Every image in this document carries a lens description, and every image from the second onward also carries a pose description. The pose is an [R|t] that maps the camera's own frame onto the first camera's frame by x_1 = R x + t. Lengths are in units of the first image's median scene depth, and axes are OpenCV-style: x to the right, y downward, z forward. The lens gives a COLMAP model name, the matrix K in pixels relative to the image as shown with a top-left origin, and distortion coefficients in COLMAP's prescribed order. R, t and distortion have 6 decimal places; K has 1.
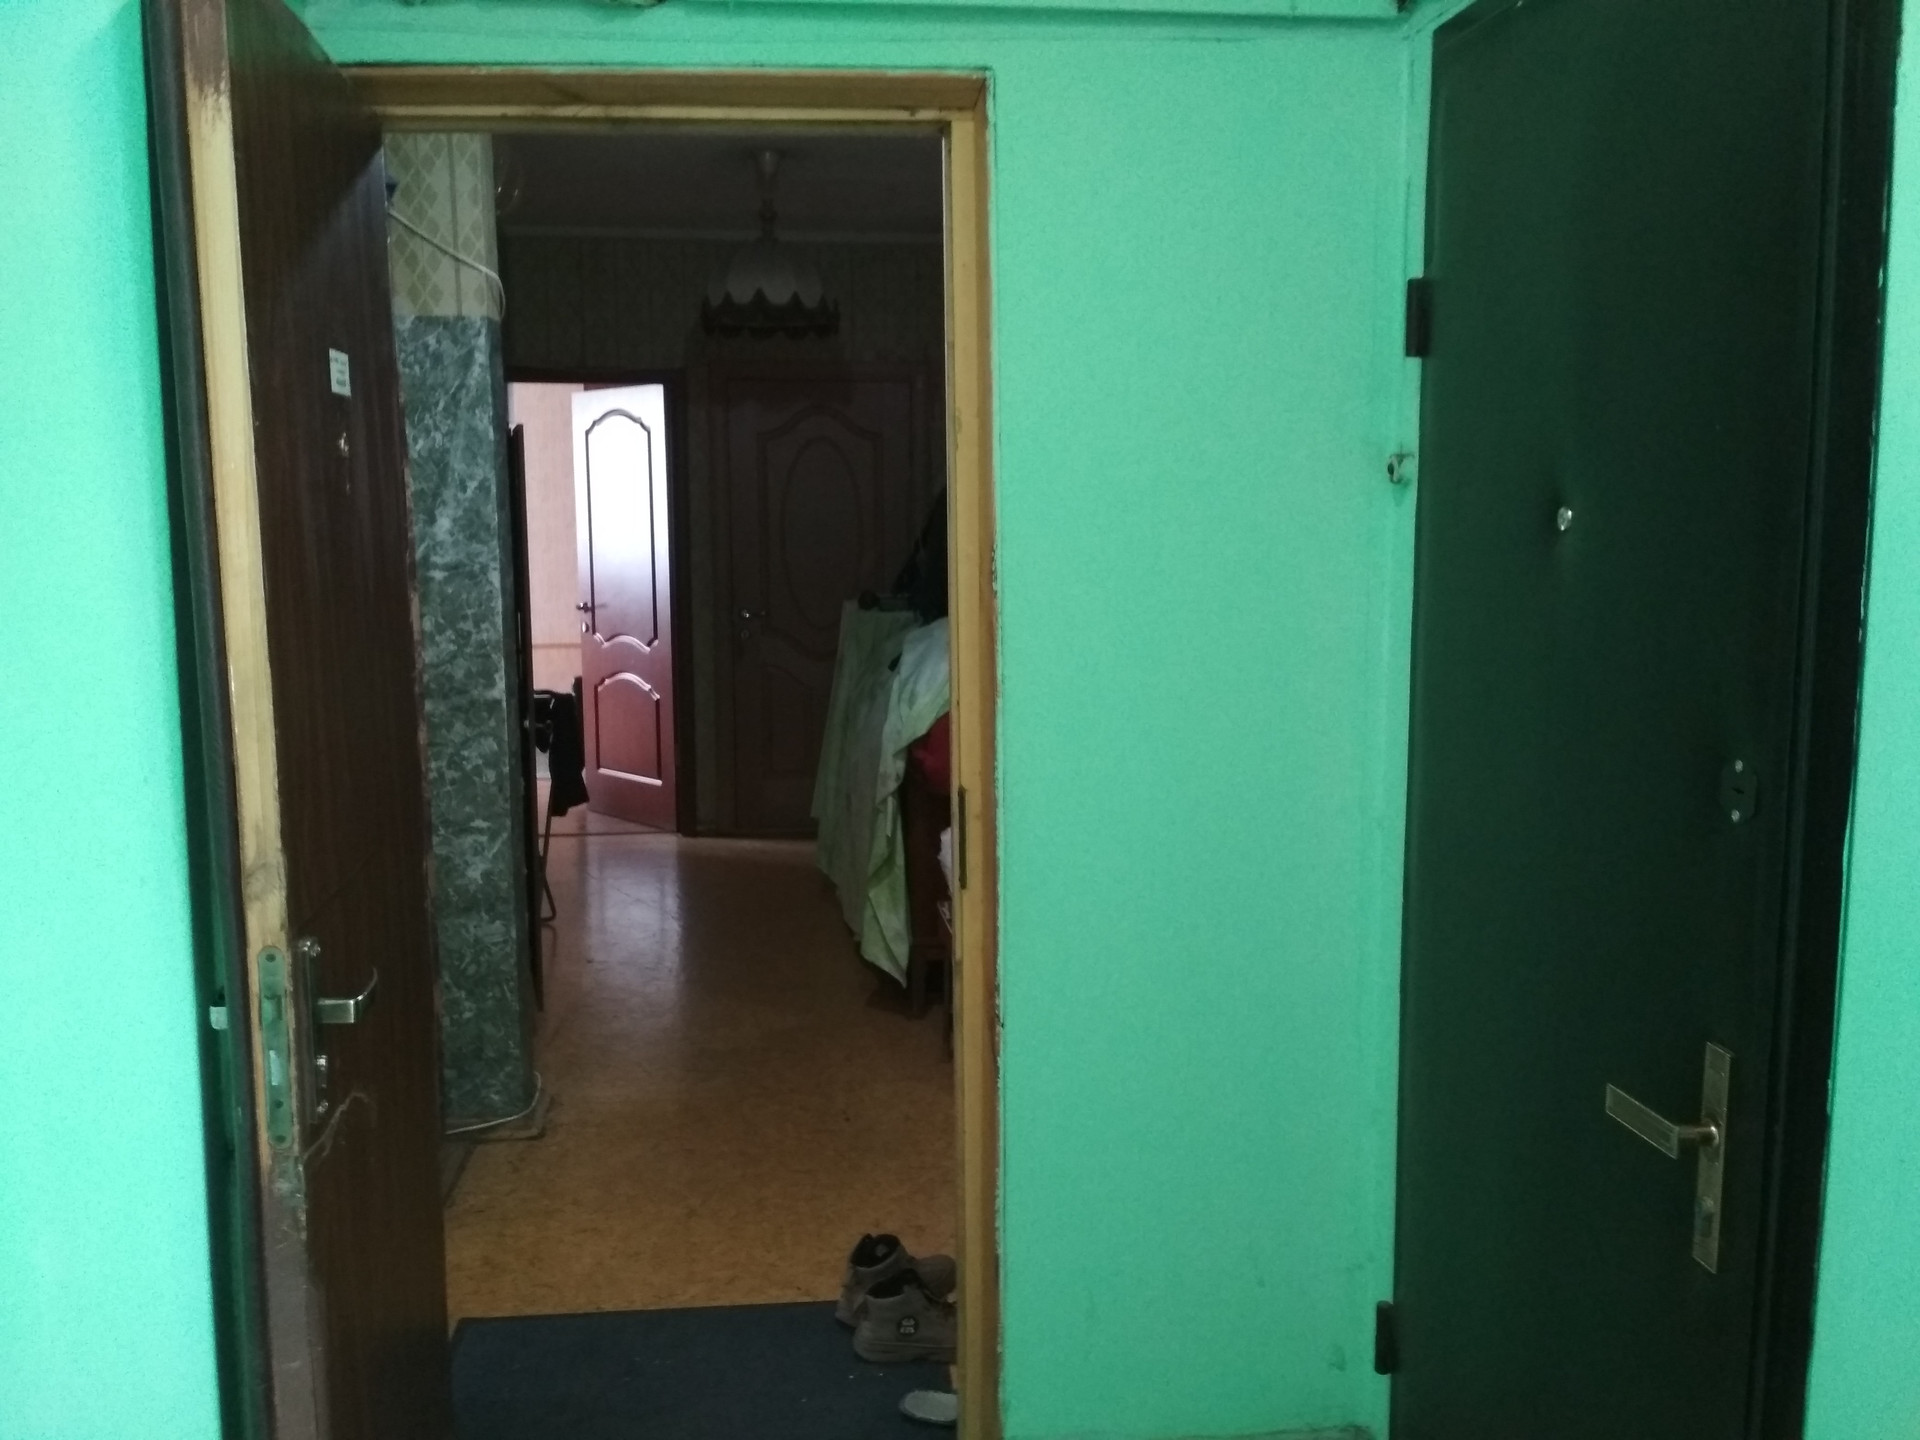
lens RADIAL K [[1717.3, 0, 965.6], [0, 1717.3, 712.5], [0, 0, 1]] dist [0.133444, -0.235636]
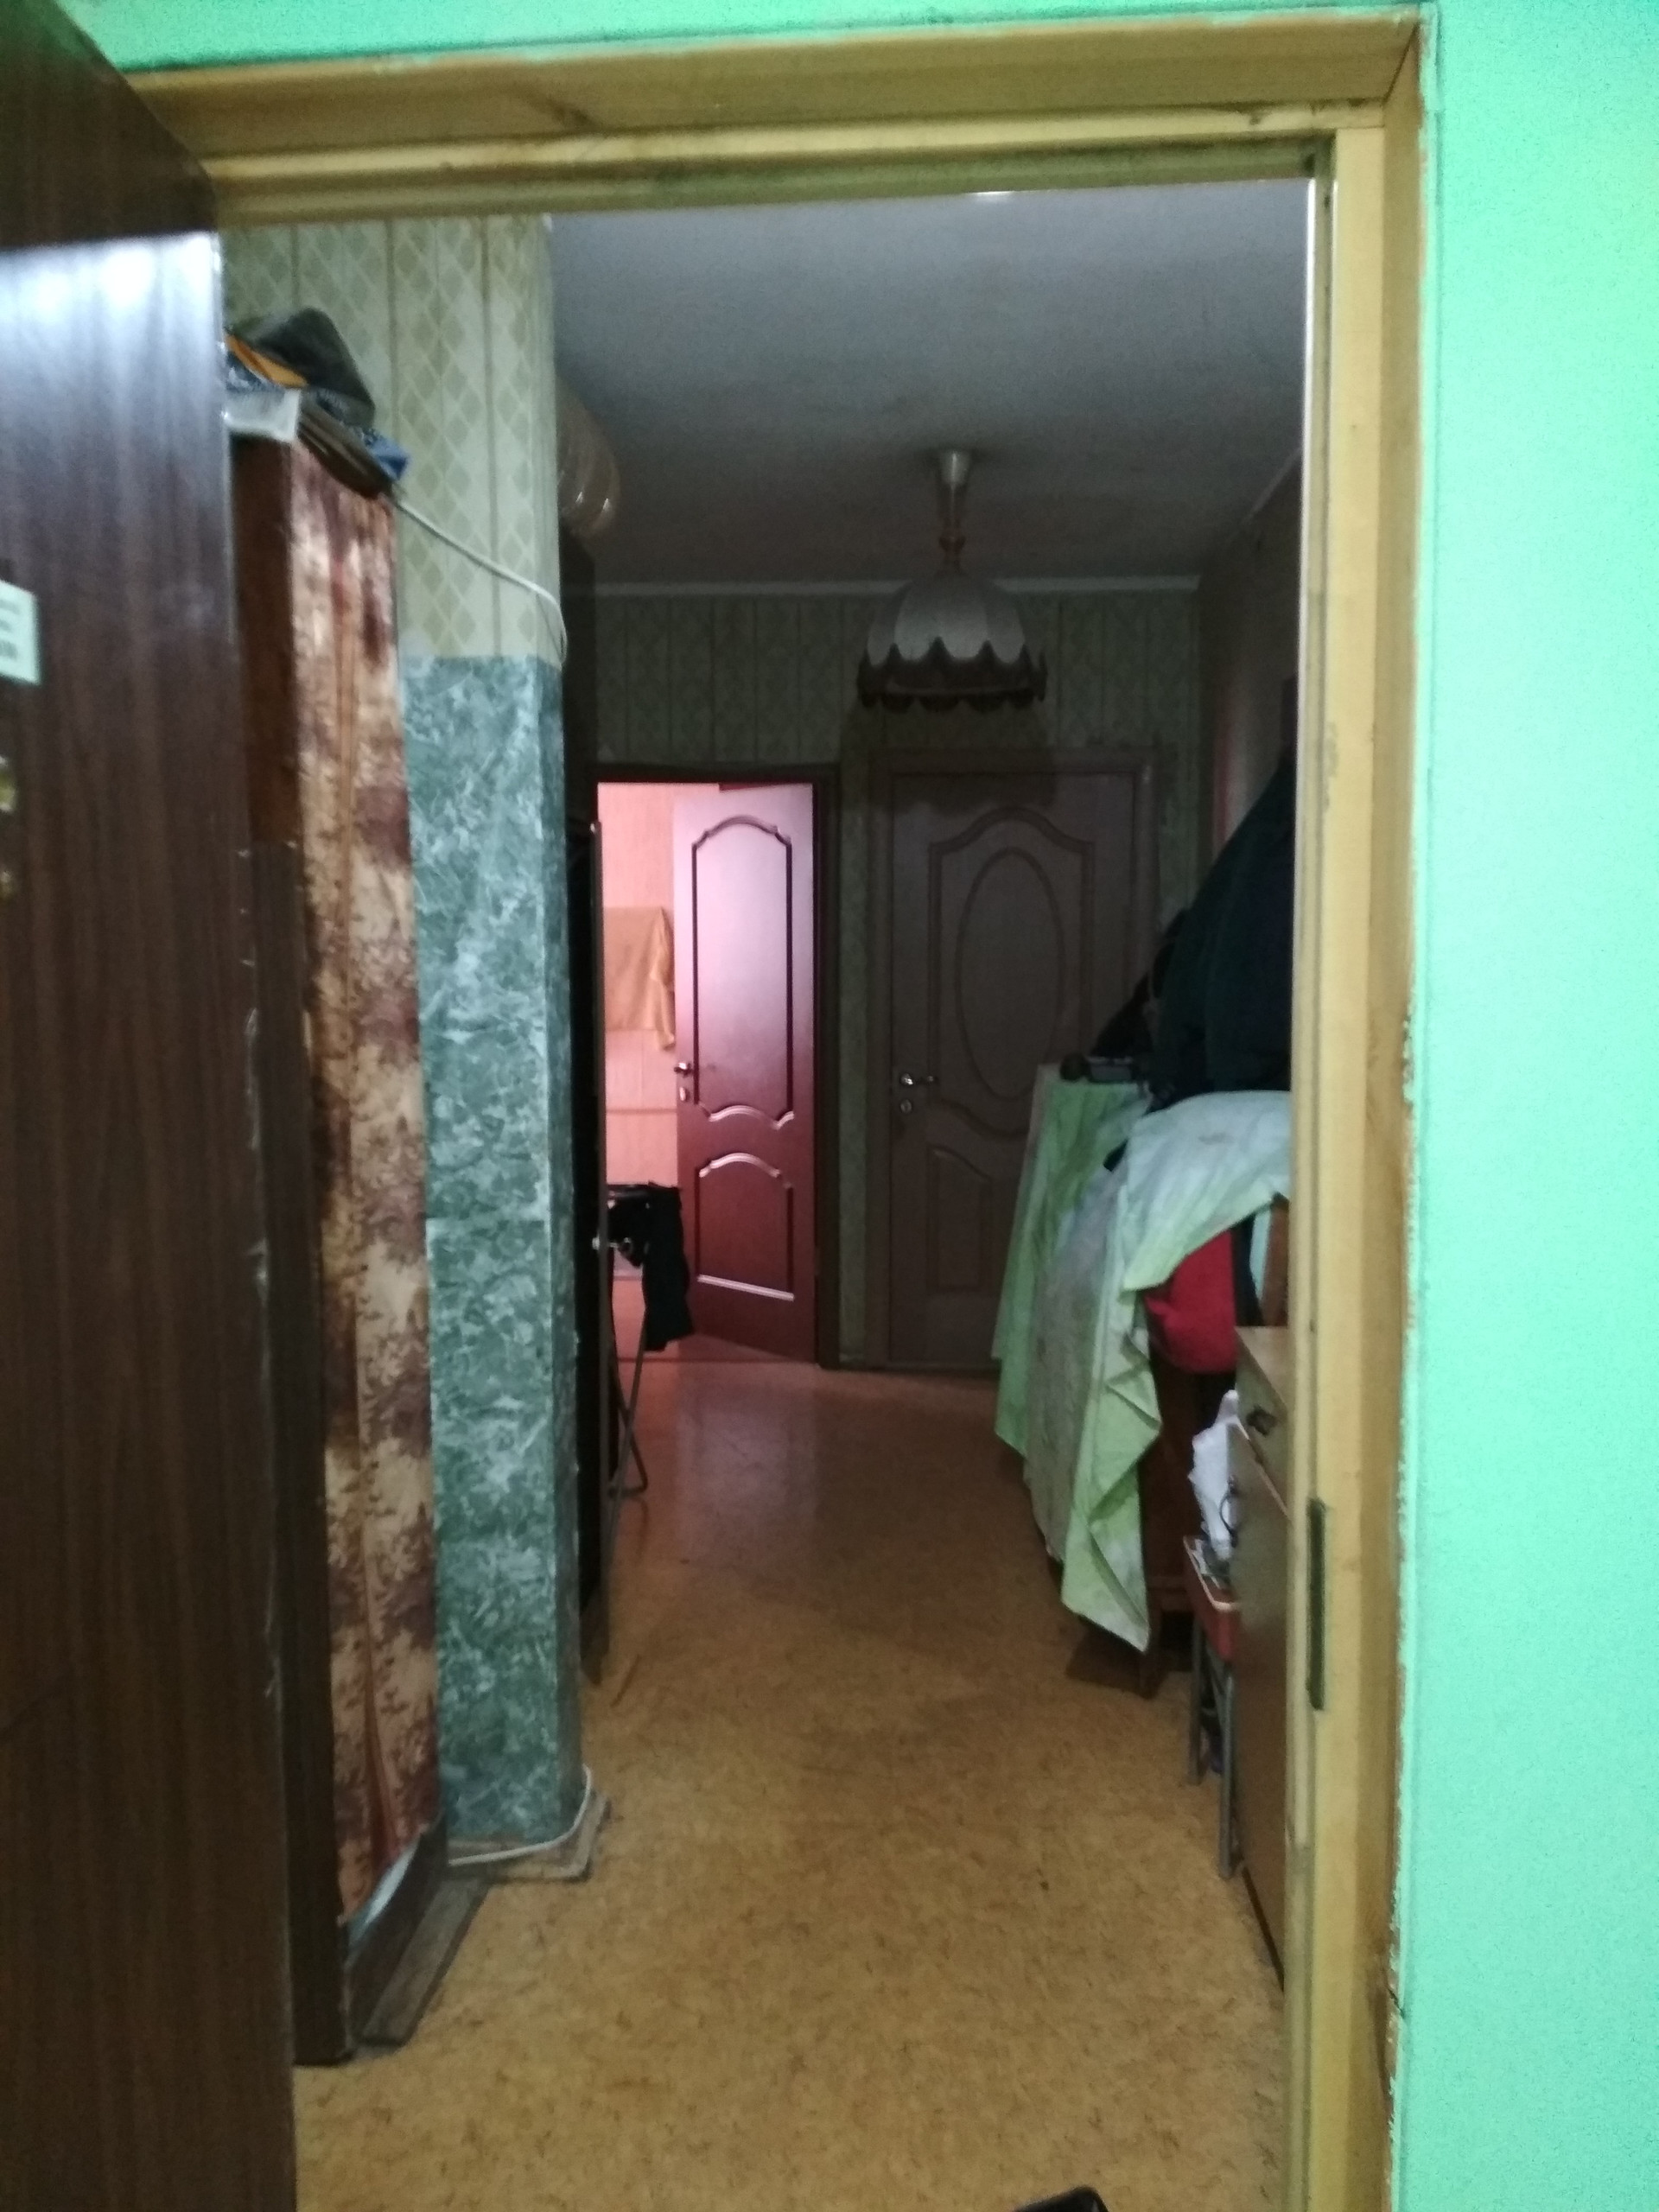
lens RADIAL K [[1978.5, 0, 832.8], [0, 1978.5, 1133.2], [0, 0, 1]] dist [0.133444, -0.235636]
pose [[0.985838, 0.018937, -0.166628, -0.029527], [-0.022814, 0.999511, -0.021382, -0.029672], [0.166142, 0.024881, 0.985788, 0.270105]]
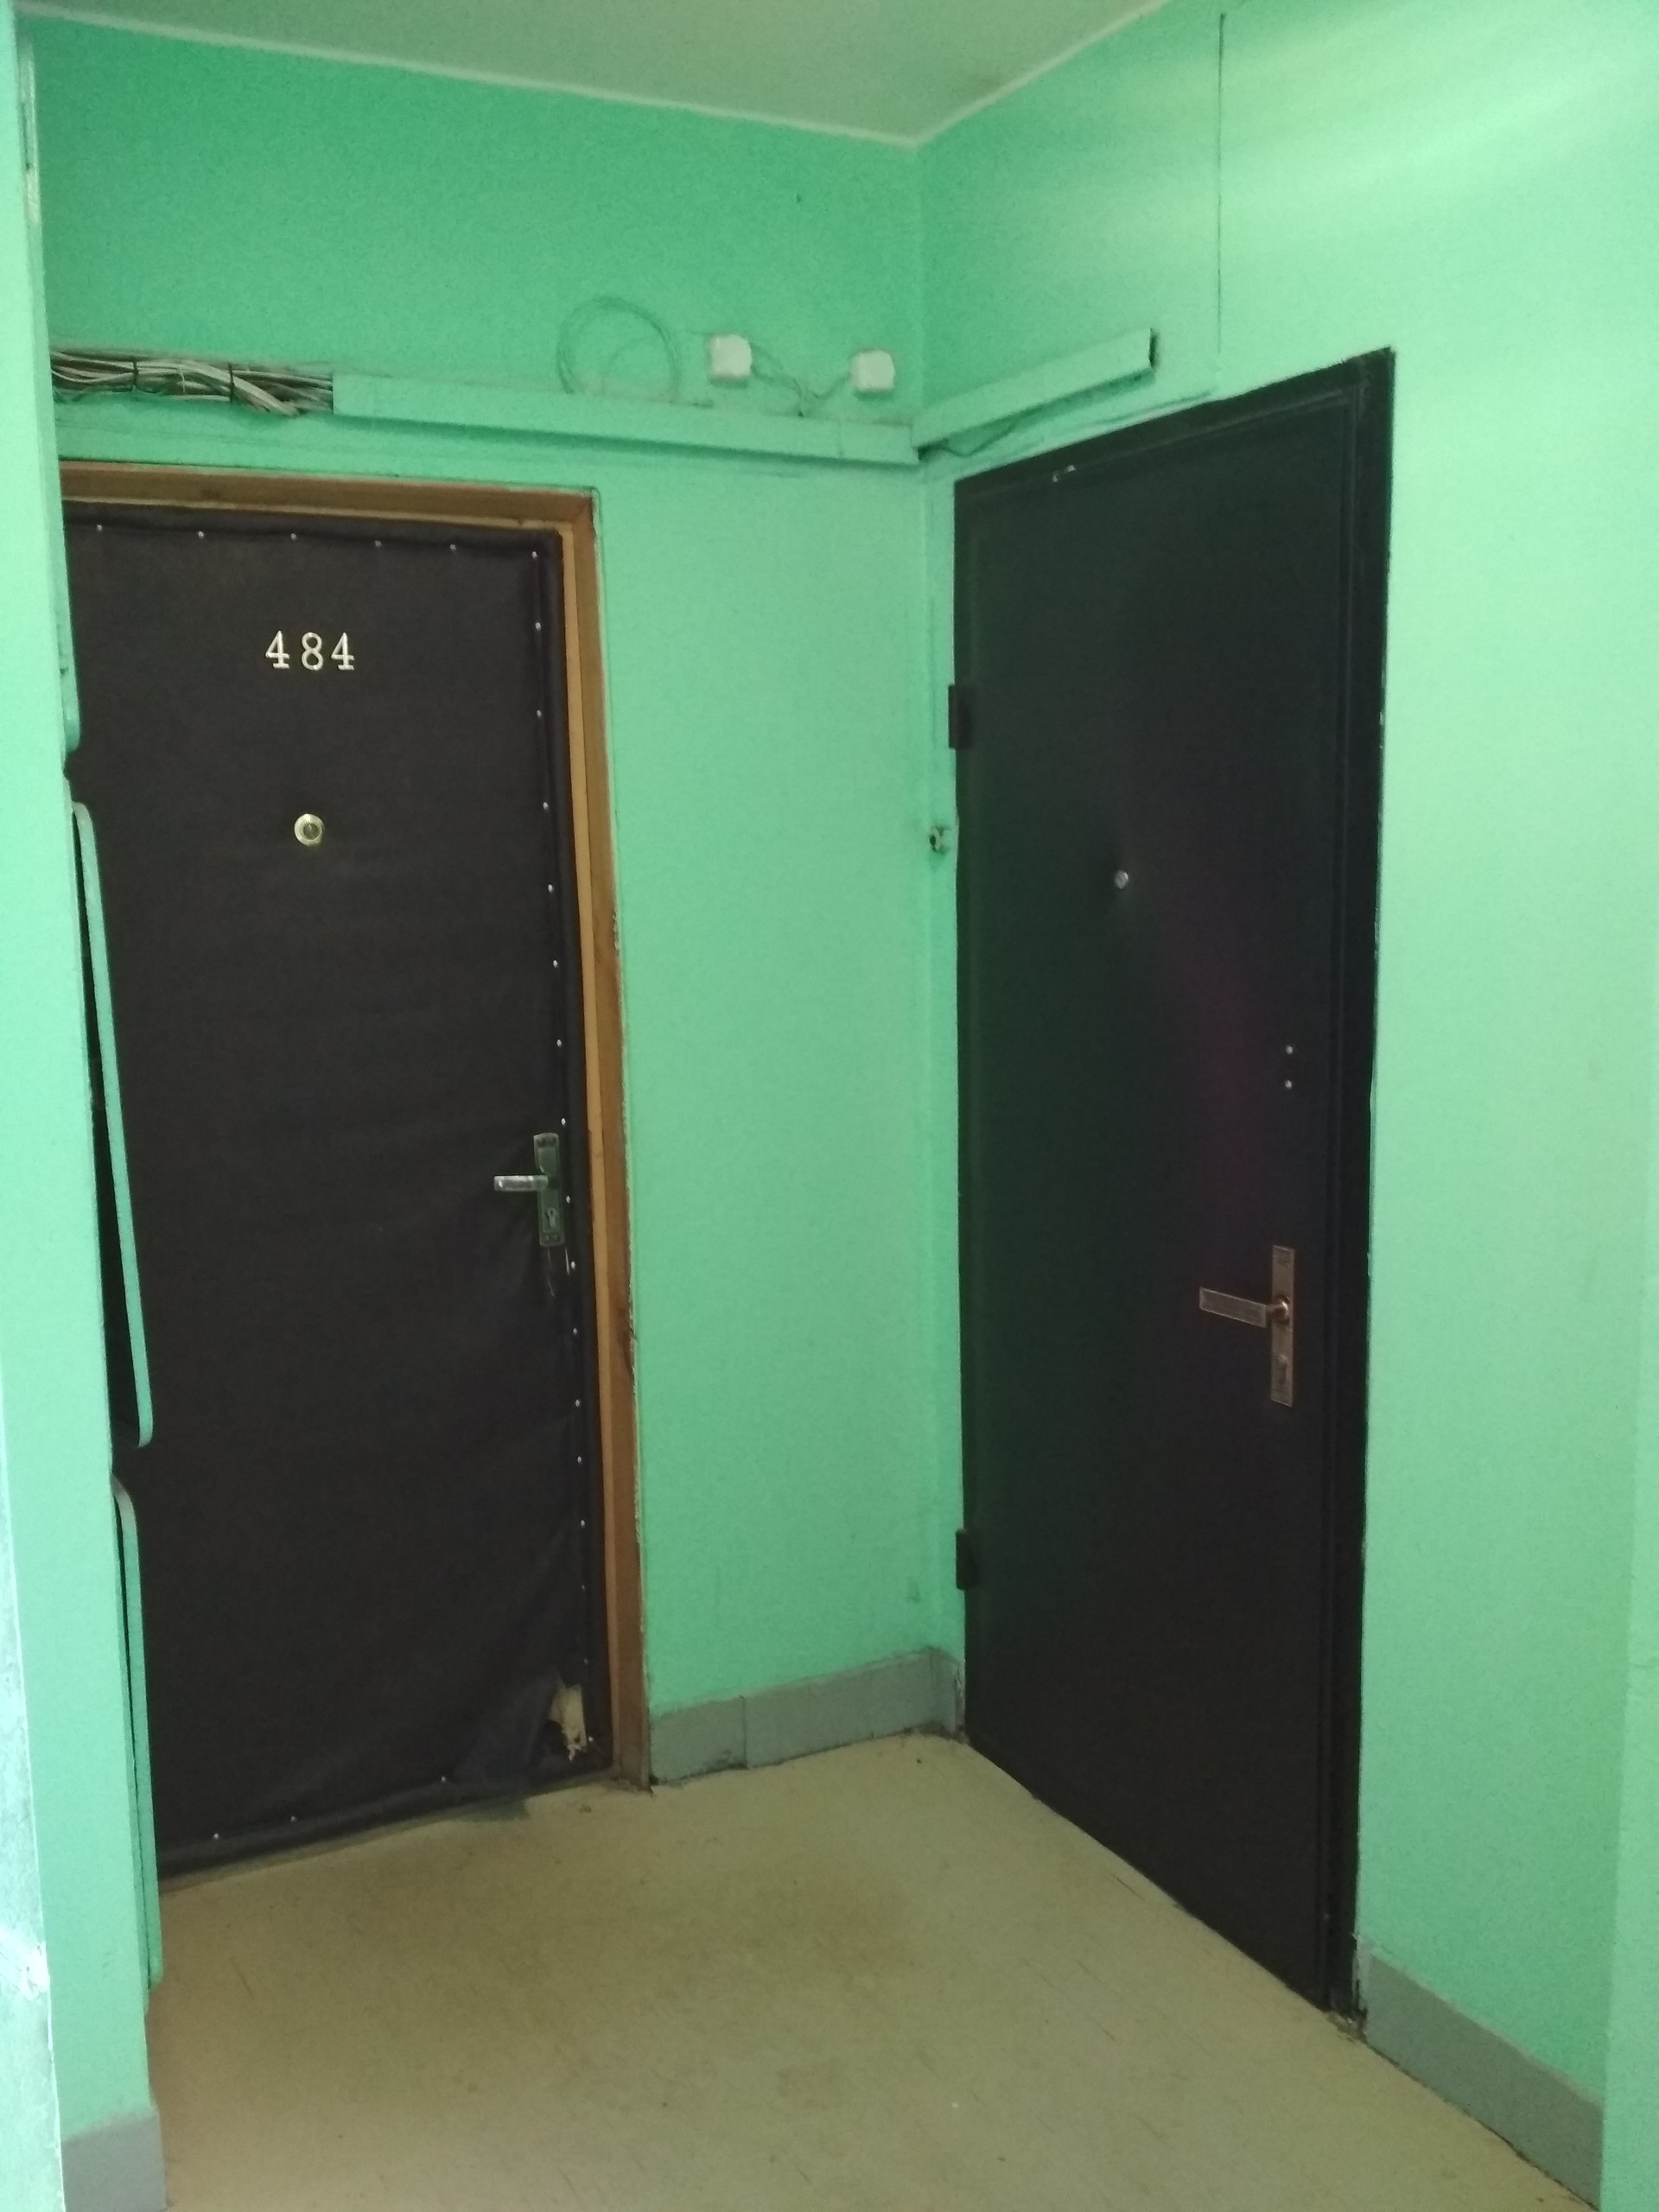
lens RADIAL K [[1978.5, 0, 824.7], [0, 1978.5, 1097.9], [0, 0, 1]] dist [0.133444, -0.235636]
pose [[0.931781, -0.058233, 0.358319, -0.204029], [0.057998, 0.998251, 0.011413, 0.011605], [-0.358357, 0.010147, 0.933529, -0.160322]]
